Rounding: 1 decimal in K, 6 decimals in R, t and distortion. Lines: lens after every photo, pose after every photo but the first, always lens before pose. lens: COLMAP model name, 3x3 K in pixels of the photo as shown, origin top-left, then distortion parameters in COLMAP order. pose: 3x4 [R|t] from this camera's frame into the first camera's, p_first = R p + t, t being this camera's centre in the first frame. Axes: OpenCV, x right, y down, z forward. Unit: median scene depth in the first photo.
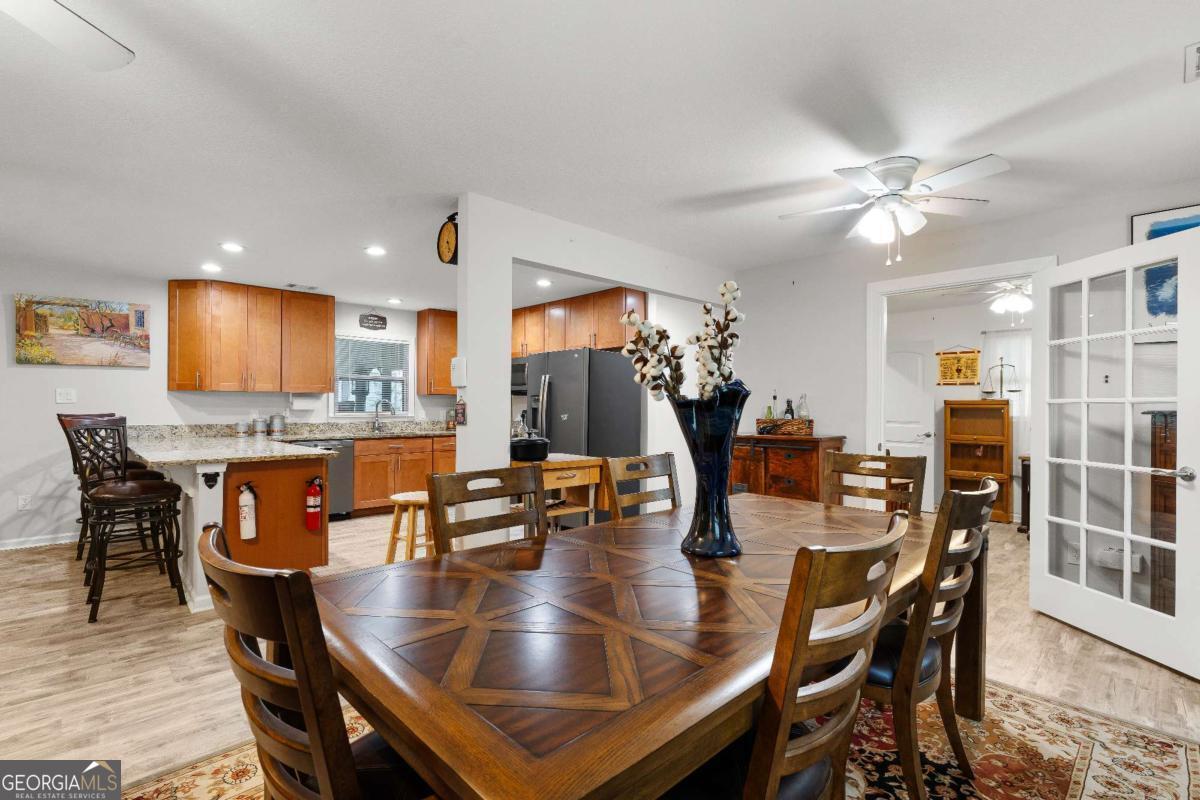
lens RADIAL K [[547.7, 0, 595.5], [0, 547.7, 404.1], [0, 0, 1]] dist [-0.006517, -0.000268]
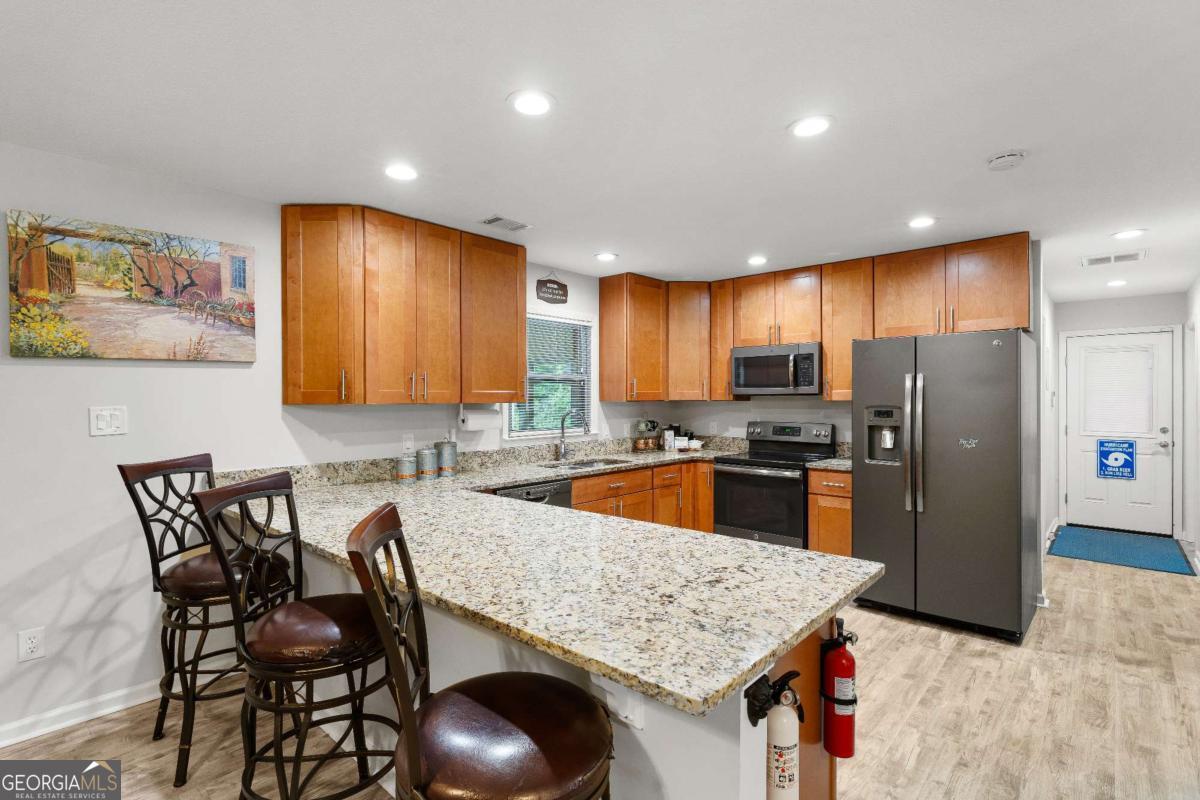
lens RADIAL K [[566.2, 0, 595.6], [0, 566.2, 399.6], [0, 0, 1]] dist [-0.003715, -0.000569]
pose [[0.996371, -0.007309, 0.084808, -0.518780], [0.006632, 0.999944, 0.008257, -0.032833], [-0.084863, -0.007665, 0.996363, 0.403040]]
